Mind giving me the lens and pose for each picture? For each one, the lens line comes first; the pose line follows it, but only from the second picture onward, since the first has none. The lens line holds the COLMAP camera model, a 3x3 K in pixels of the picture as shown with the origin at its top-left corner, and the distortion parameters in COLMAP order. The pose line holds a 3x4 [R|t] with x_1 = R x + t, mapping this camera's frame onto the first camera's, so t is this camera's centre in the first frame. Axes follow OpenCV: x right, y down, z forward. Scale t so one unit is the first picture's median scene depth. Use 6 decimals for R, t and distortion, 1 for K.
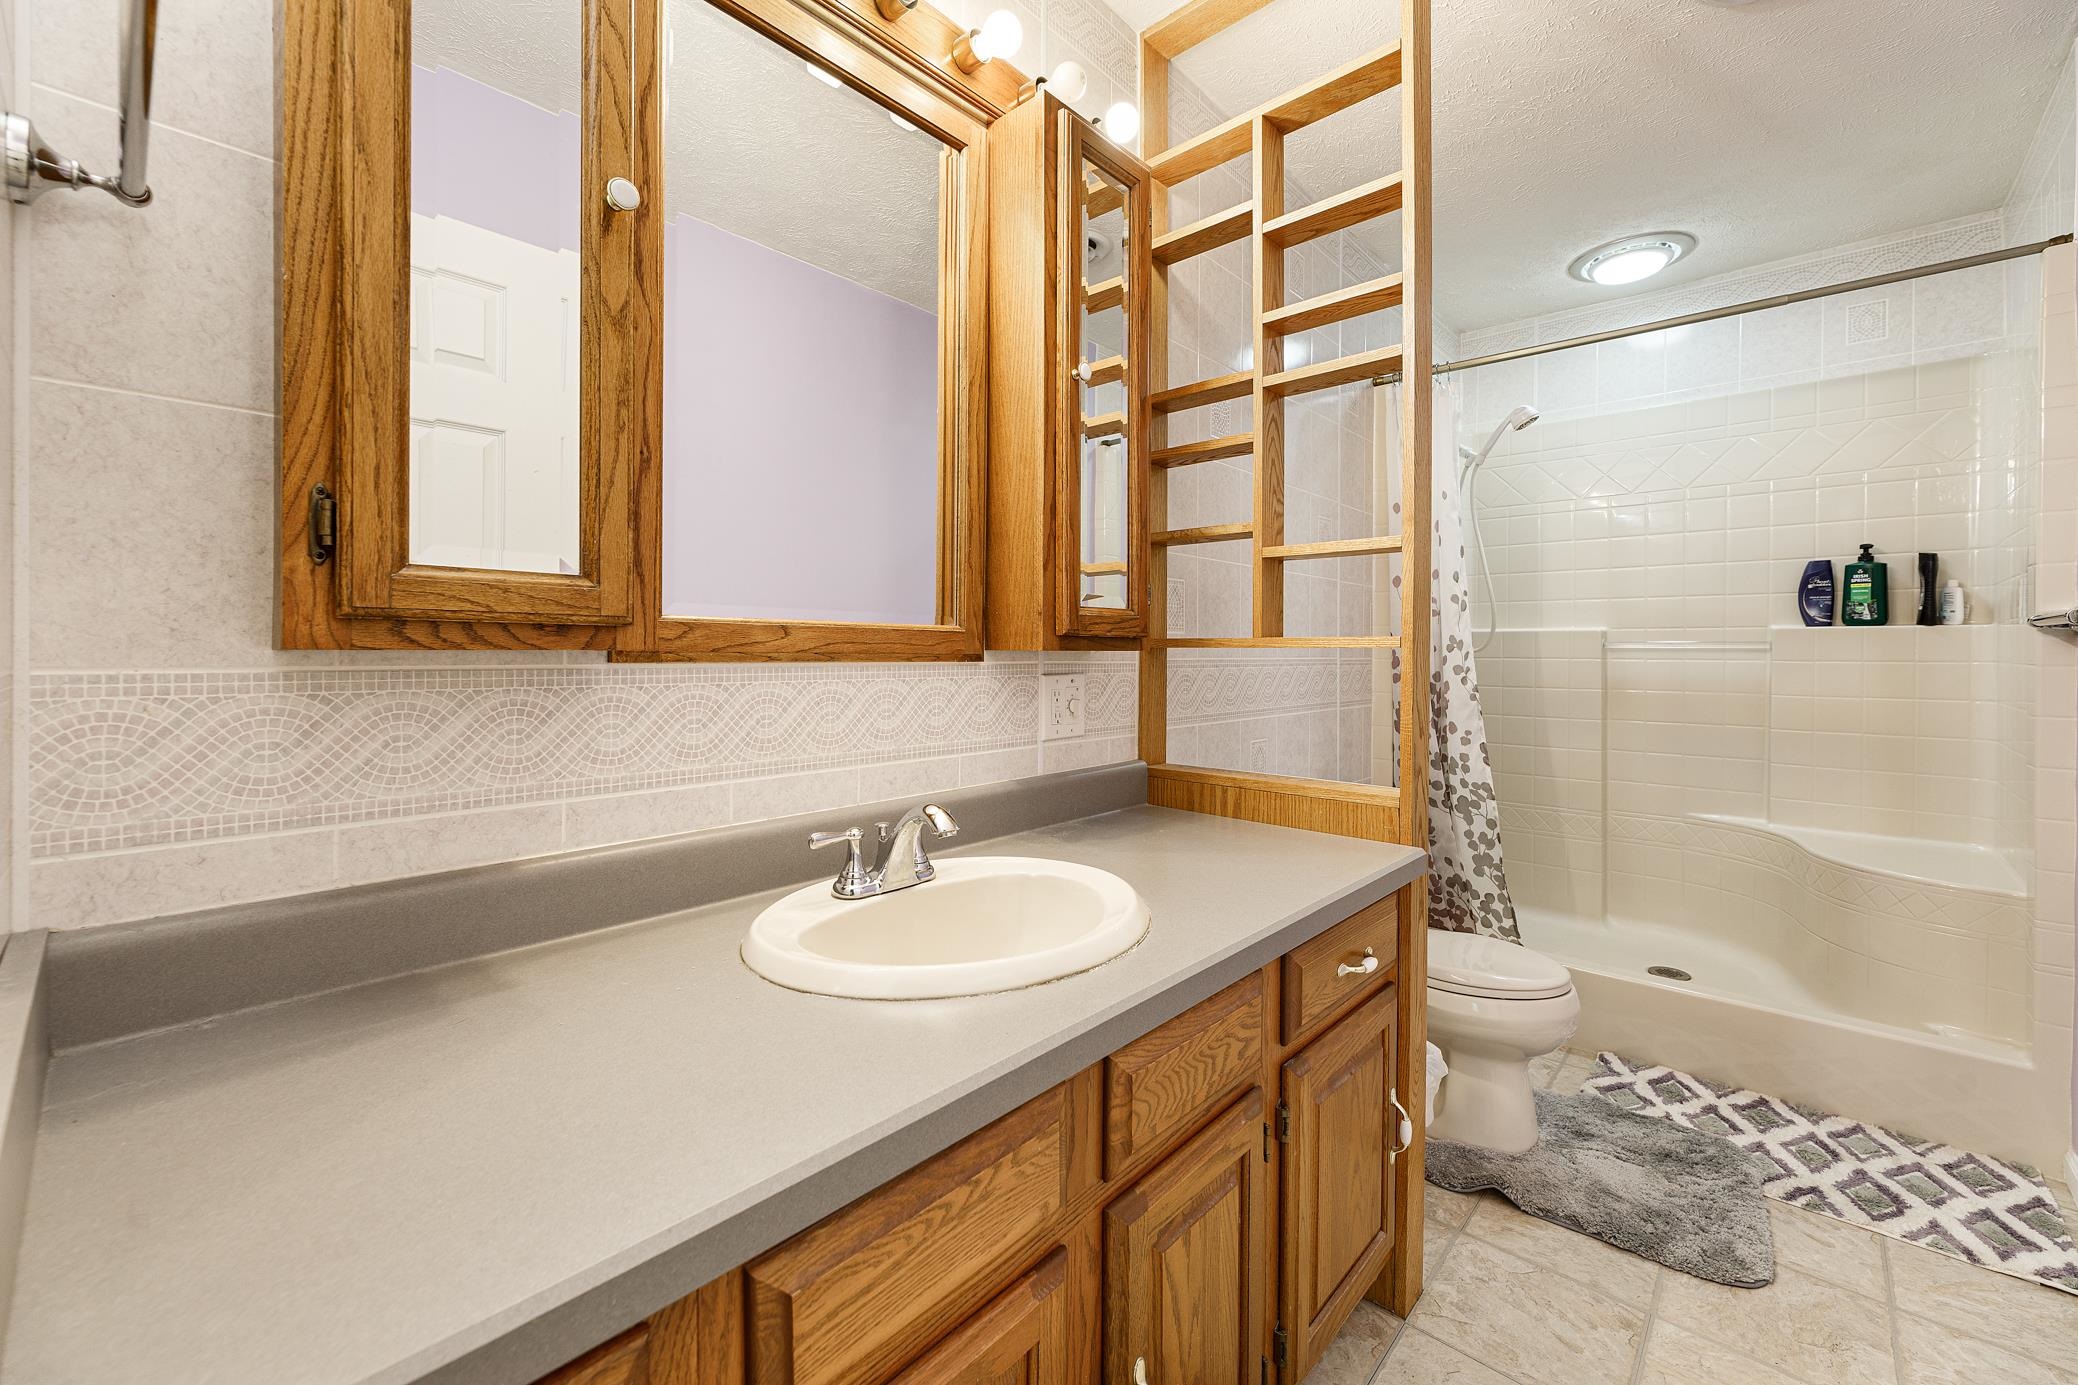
lens RADIAL K [[839.5, 0, 1047.2], [0, 839.5, 676.0], [0, 0, 1]] dist [0.001292, -0.000132]
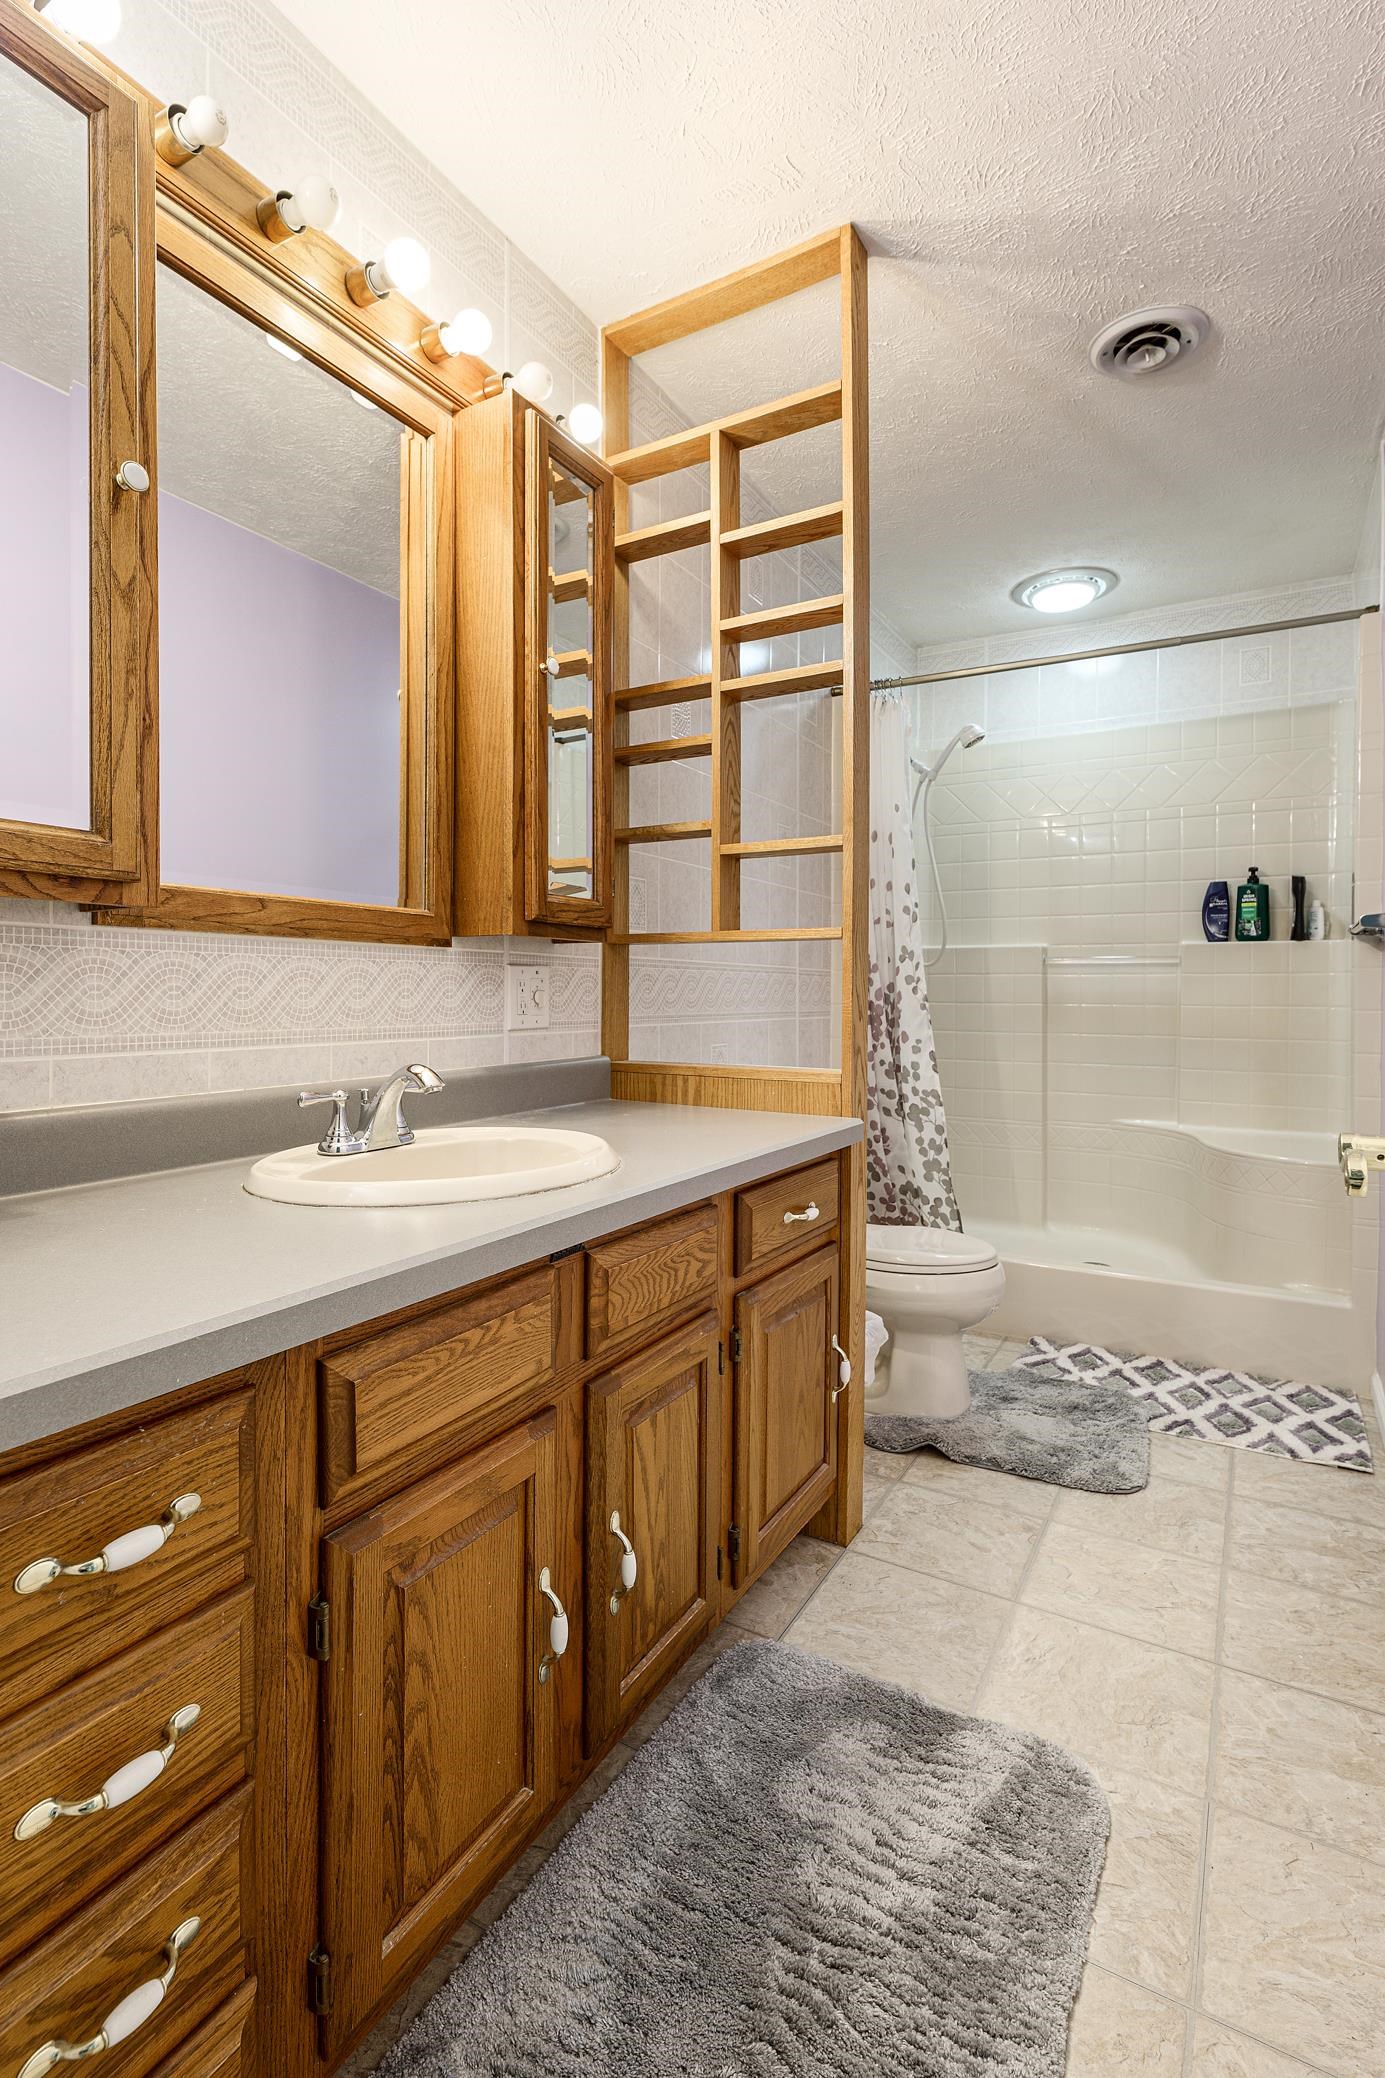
lens RADIAL K [[984.3, 0, 673.4], [0, 984.3, 1030.9], [0, 0, 1]] dist [-0.002726, 0.000620]
pose [[0.981133, -0.004777, 0.193274, -0.042835], [0.002315, 0.999913, 0.012958, 0.068286], [-0.193319, -0.012266, 0.981059, -0.212815]]
